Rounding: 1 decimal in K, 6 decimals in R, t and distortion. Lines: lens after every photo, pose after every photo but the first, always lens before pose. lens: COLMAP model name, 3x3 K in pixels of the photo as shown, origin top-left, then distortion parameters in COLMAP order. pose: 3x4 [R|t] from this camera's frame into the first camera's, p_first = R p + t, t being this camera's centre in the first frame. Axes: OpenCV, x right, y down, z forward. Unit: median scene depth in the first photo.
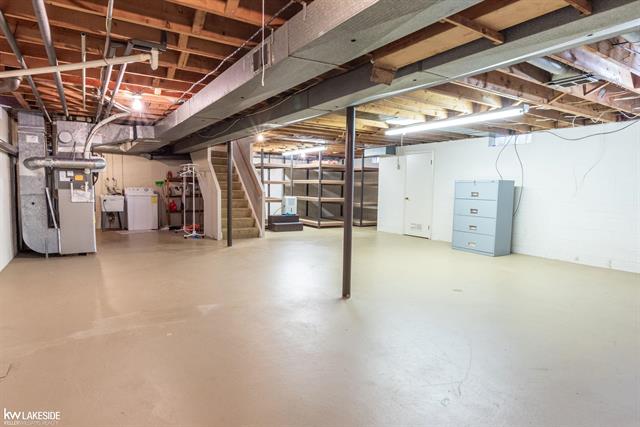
lens RADIAL K [[368.1, 0, 315.9], [0, 368.1, 213.8], [0, 0, 1]] dist [-0.003276, -0.001624]
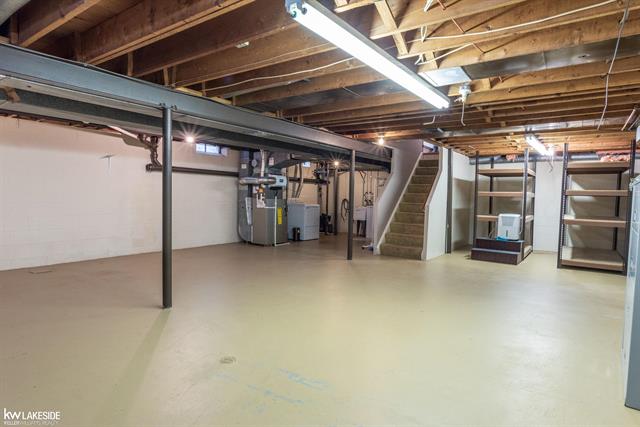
lens RADIAL K [[368.1, 0, 315.9], [0, 368.1, 213.8], [0, 0, 1]] dist [-0.003276, -0.001624]
pose [[0.378918, 0.040323, -0.924551, 0.704802], [-0.082443, 0.996549, 0.009675, -0.037668], [0.921751, 0.072556, 0.380935, 0.618079]]
